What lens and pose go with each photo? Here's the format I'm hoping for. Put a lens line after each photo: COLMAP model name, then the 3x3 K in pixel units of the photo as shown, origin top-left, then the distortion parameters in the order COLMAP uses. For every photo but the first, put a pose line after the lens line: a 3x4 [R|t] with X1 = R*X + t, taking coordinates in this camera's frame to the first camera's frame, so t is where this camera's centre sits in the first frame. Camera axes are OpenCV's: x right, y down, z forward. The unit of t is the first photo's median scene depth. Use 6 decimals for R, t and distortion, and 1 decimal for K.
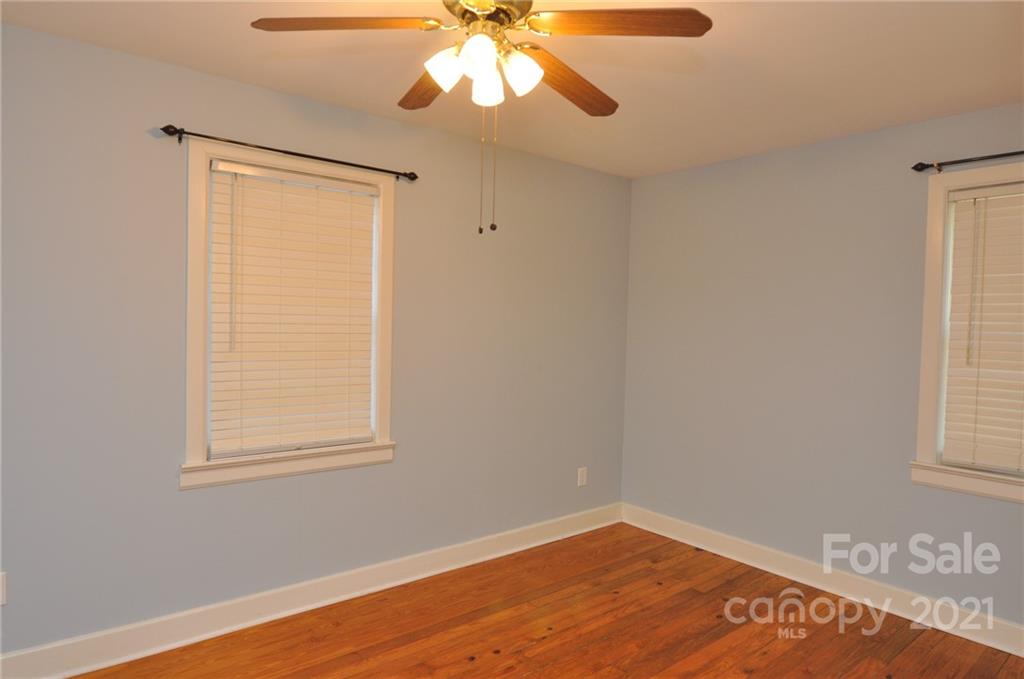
lens RADIAL K [[619.9, 0, 513.4], [0, 619.9, 339.5], [0, 0, 1]] dist [-0.011013, -0.007309]
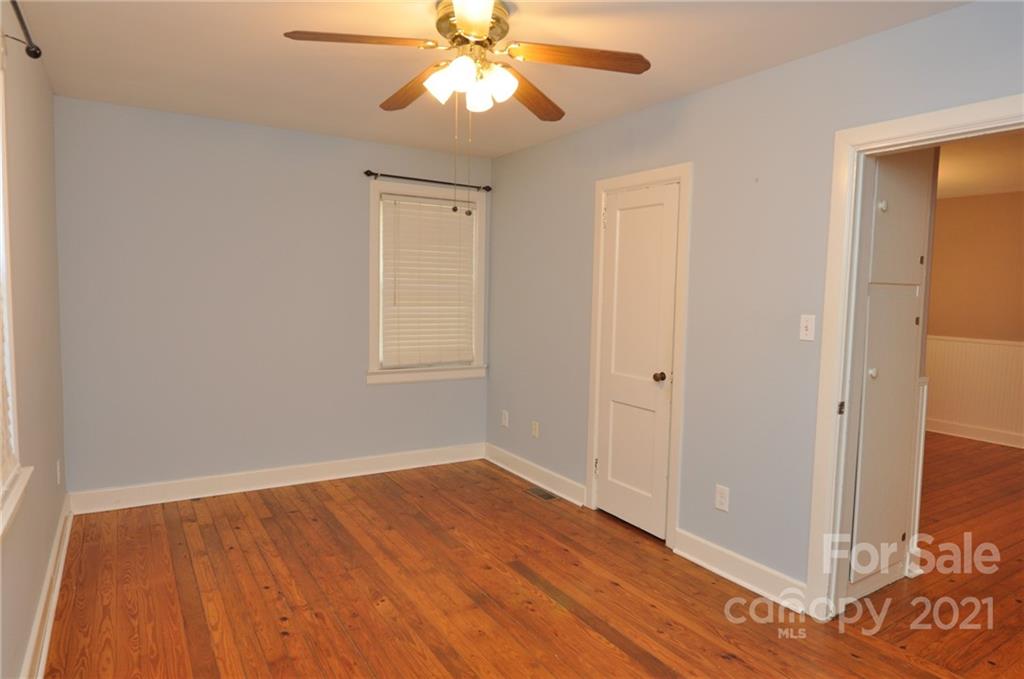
lens RADIAL K [[619.9, 0, 513.7], [0, 619.9, 340.2], [0, 0, 1]] dist [-0.011013, -0.007309]
pose [[0.128763, -0.099366, 0.986685, -0.810293], [0.007871, 0.995038, 0.099180, -0.025273], [-0.991644, -0.005004, 0.128906, 0.463297]]
